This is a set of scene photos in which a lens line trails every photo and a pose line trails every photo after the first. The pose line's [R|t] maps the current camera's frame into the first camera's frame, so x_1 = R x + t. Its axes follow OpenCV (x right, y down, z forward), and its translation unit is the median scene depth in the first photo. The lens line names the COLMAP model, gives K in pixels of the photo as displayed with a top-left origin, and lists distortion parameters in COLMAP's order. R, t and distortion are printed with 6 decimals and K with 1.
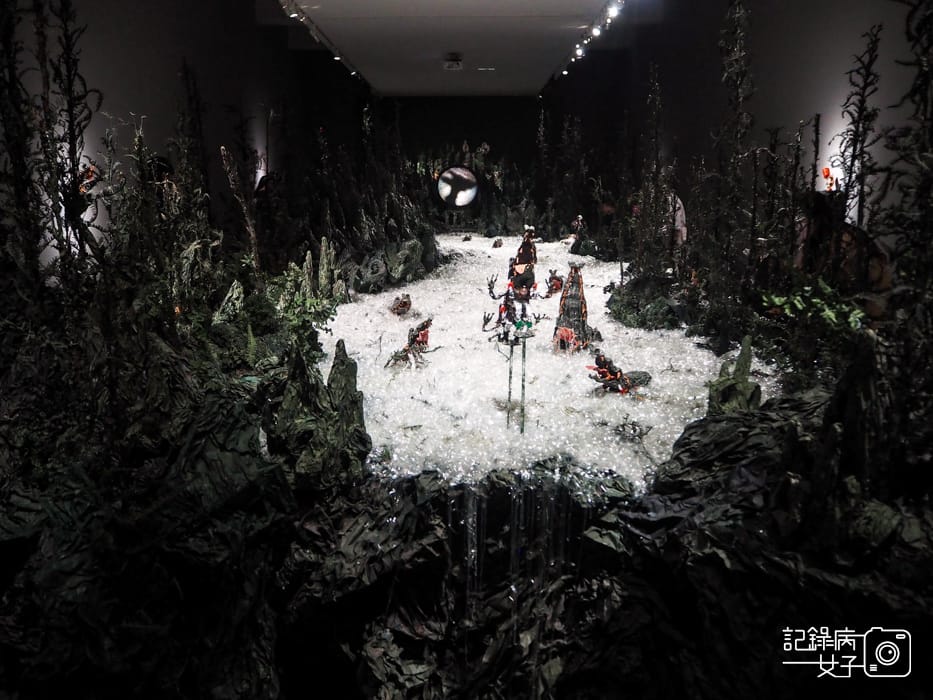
lens RADIAL K [[781.2, 0, 467.8], [0, 781.2, 346.8], [0, 0, 1]] dist [-0.033777, -0.000783]
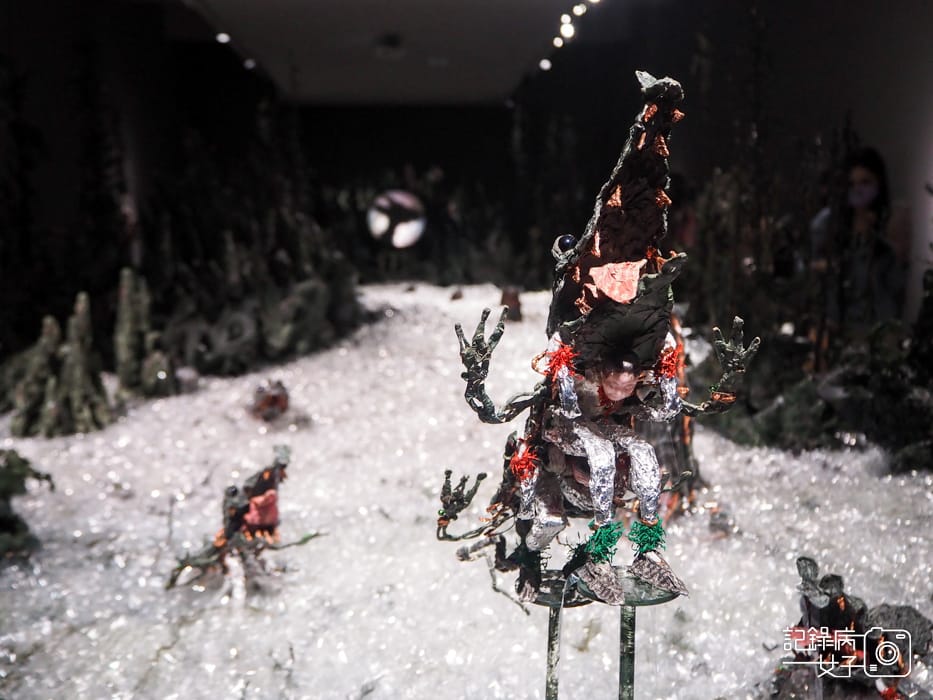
lens RADIAL K [[989.2, 0, 458.1], [0, 989.2, 347.5], [0, 0, 1]] dist [-0.007472, 0.000000]
pose [[0.999032, -0.008399, 0.043176, 0.005525], [0.012275, 0.995840, -0.090294, -0.024668], [-0.042238, 0.090736, 0.994979, 0.310935]]
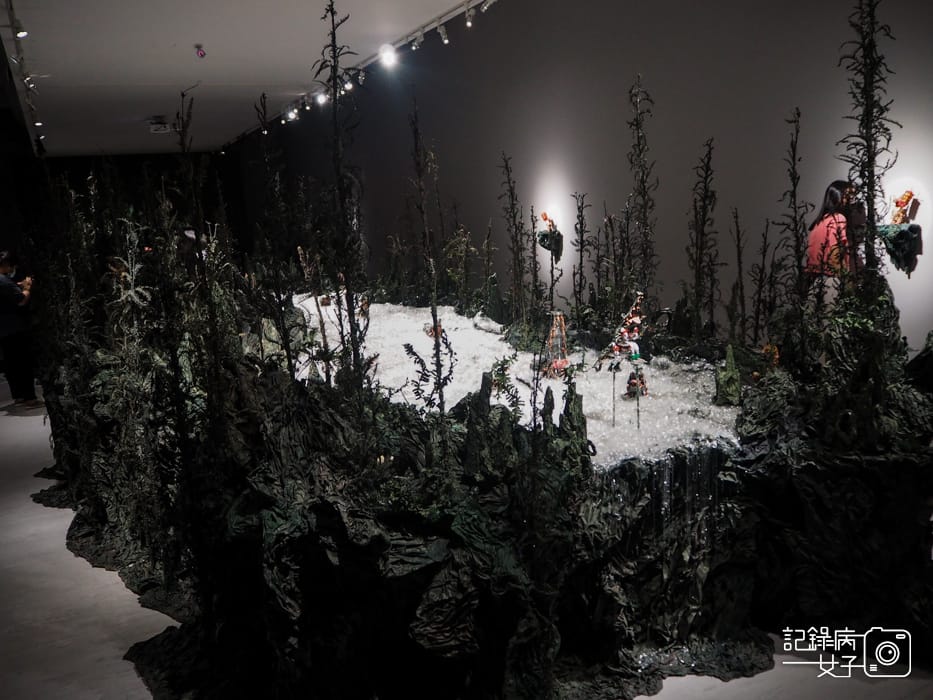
lens RADIAL K [[781.2, 0, 465.3], [0, 781.2, 348.7], [0, 0, 1]] dist [-0.033777, -0.000783]
pose [[0.885926, -0.135132, 0.443706, -0.385120], [0.155359, 0.987814, -0.009355, -0.034851], [-0.437034, 0.077222, 0.896124, -0.093172]]
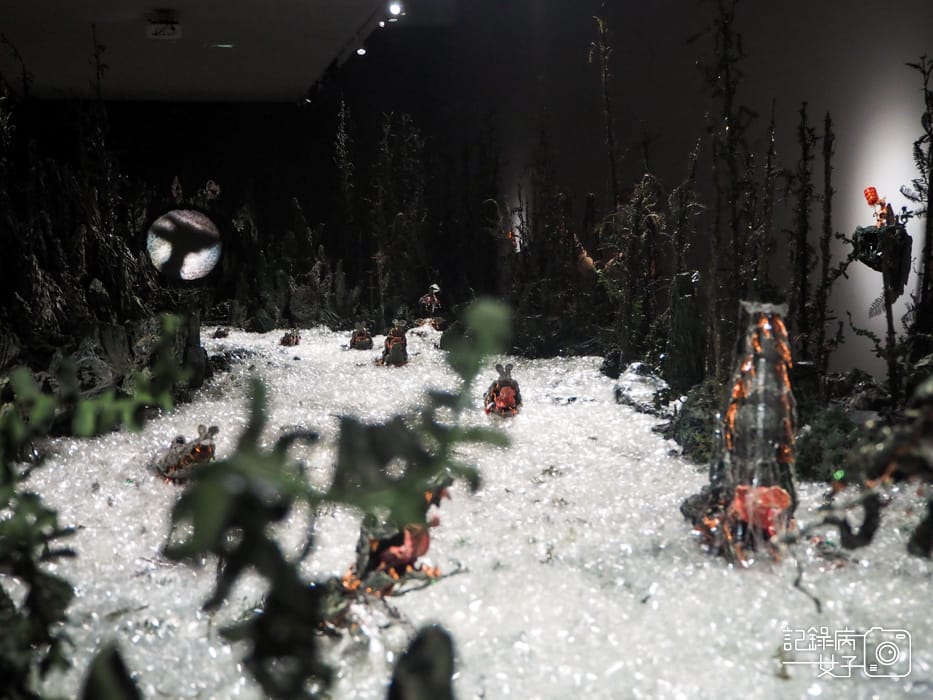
lens RADIAL K [[1275.0, 0, 454.3], [0, 1275.0, 354.2], [0, 0, 1]] dist [0.002266, 0.000000]
pose [[0.973141, -0.031704, 0.228015, -0.082035], [0.062888, 0.989409, -0.130824, -0.010749], [-0.221453, 0.141650, 0.964828, 0.294714]]
